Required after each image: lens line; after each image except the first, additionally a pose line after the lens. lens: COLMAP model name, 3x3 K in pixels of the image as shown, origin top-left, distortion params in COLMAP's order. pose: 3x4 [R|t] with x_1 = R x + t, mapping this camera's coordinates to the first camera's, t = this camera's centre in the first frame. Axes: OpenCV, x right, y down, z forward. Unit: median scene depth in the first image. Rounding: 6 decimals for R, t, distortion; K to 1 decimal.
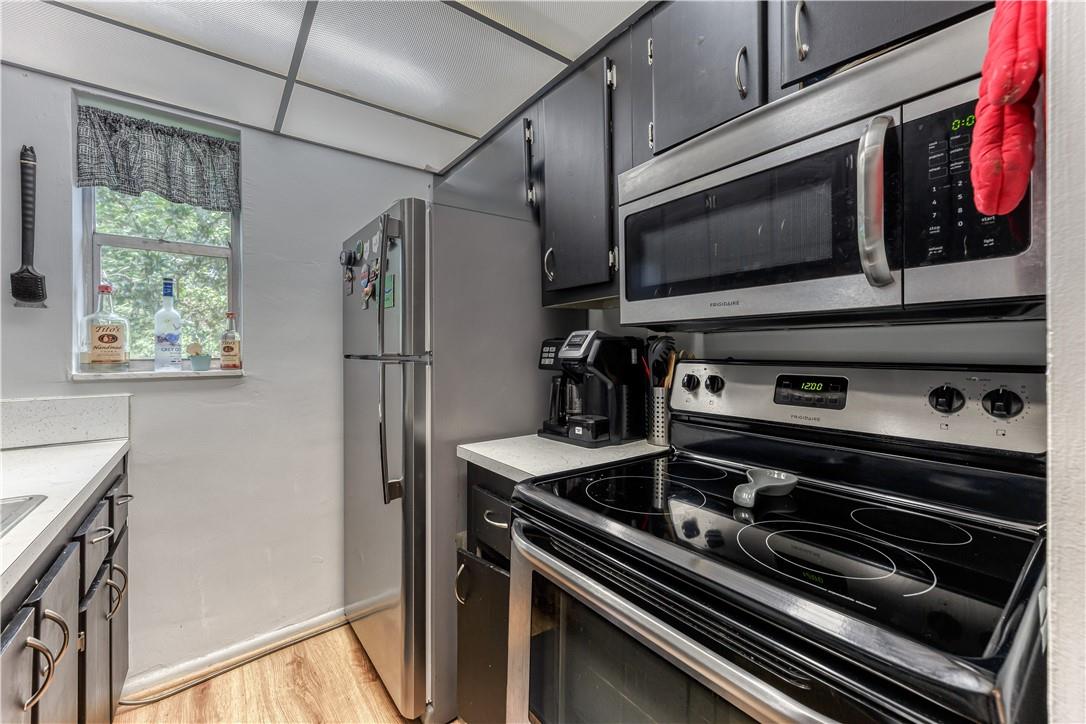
lens RADIAL K [[435.9, 0, 544.8], [0, 435.9, 351.3], [0, 0, 1]] dist [0.007264, -0.000092]
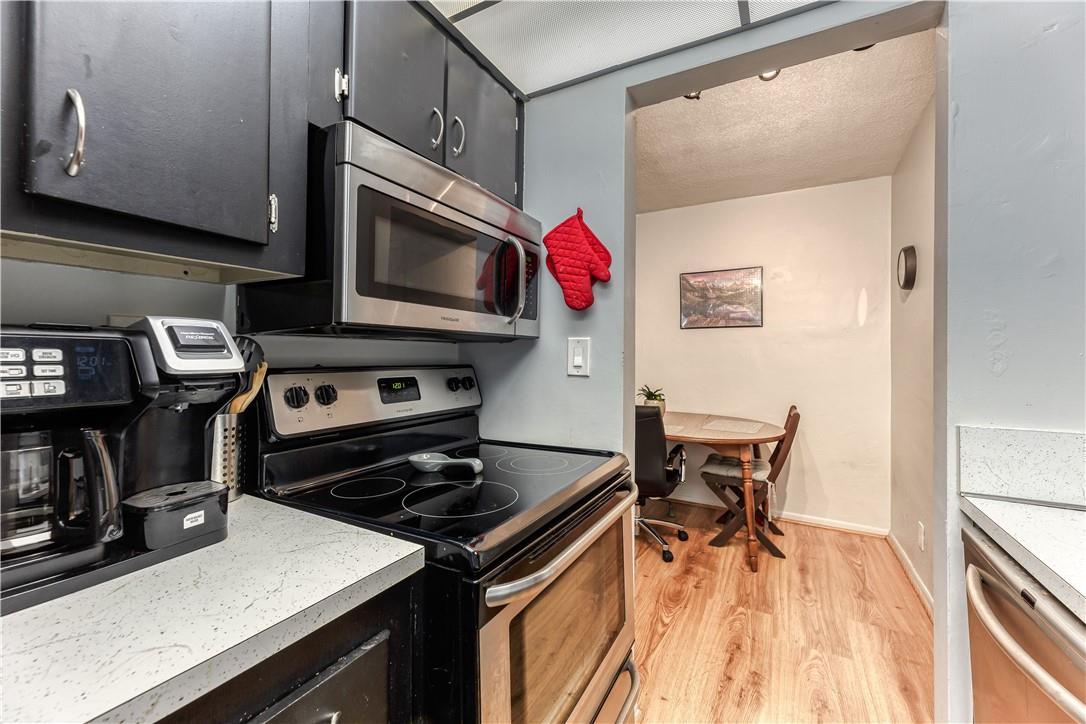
lens RADIAL K [[435.9, 0, 544.8], [0, 435.9, 351.3], [0, 0, 1]] dist [0.007264, -0.000092]
pose [[-0.392158, 0.009335, 0.919850, -0.487784], [-0.004050, 0.999921, -0.011874, -0.004830], [-0.919889, -0.008381, -0.392090, 0.748760]]
